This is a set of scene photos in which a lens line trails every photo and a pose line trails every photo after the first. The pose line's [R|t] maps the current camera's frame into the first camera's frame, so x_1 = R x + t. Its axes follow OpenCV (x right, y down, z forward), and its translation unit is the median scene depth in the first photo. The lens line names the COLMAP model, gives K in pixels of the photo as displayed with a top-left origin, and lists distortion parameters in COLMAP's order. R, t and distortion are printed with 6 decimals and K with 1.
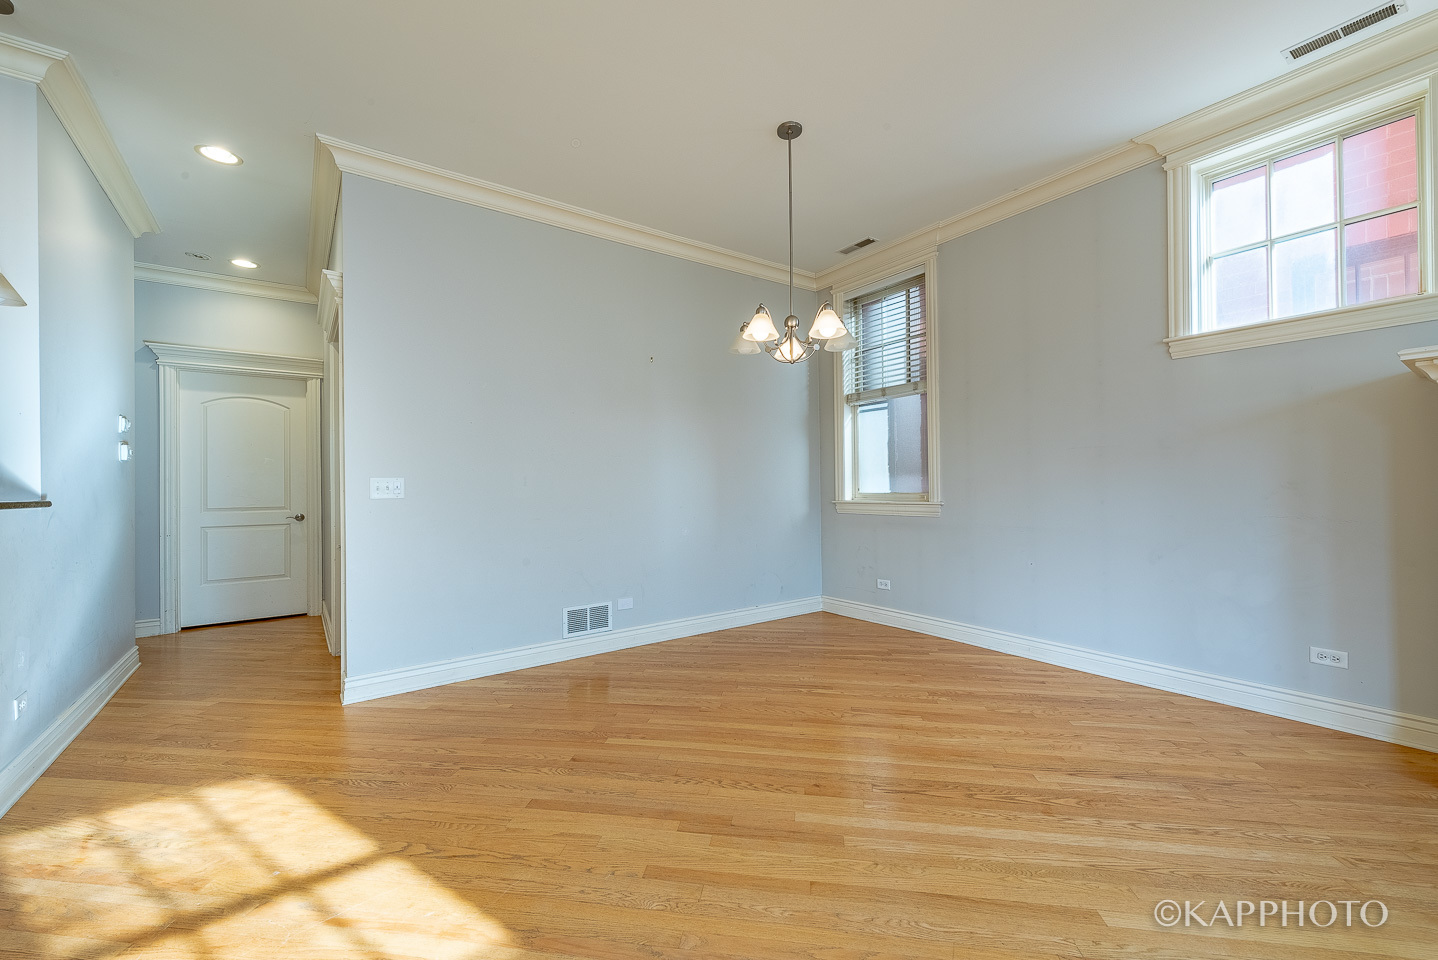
lens RADIAL K [[604.2, 0, 695.1], [0, 604.2, 481.8], [0, 0, 1]] dist [0.000094, -0.001352]
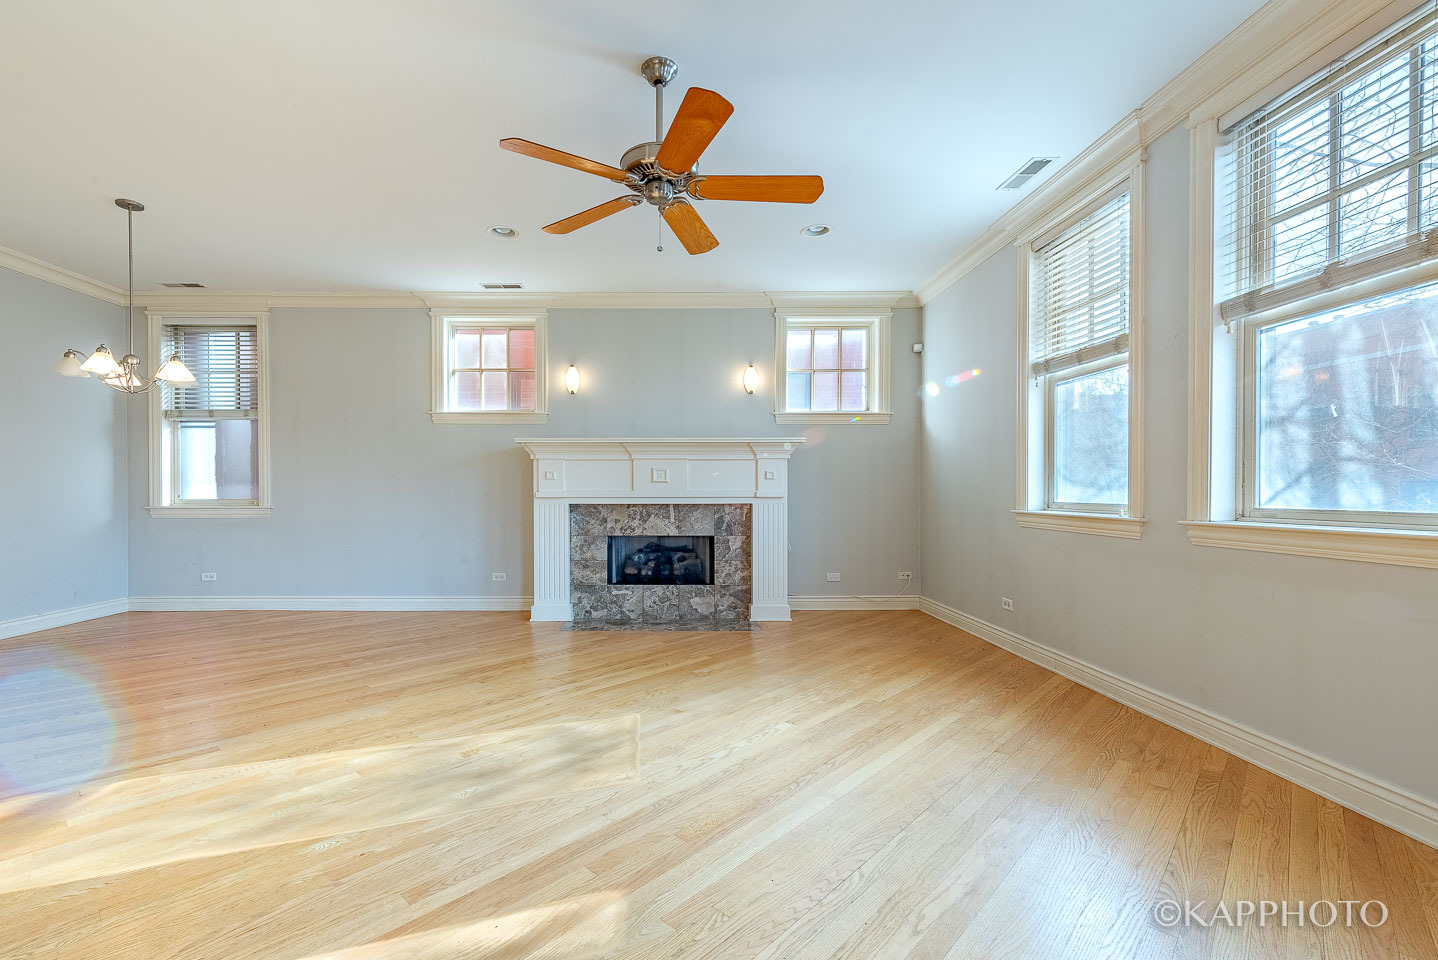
lens RADIAL K [[565.7, 0, 669.2], [0, 565.7, 497.3], [0, 0, 1]] dist [0.012290, -0.002895]
pose [[0.534196, 0.003887, 0.845352, -0.193293], [-0.013324, 0.999904, 0.003822, -0.001589], [-0.845256, -0.013305, 0.534196, -0.448162]]
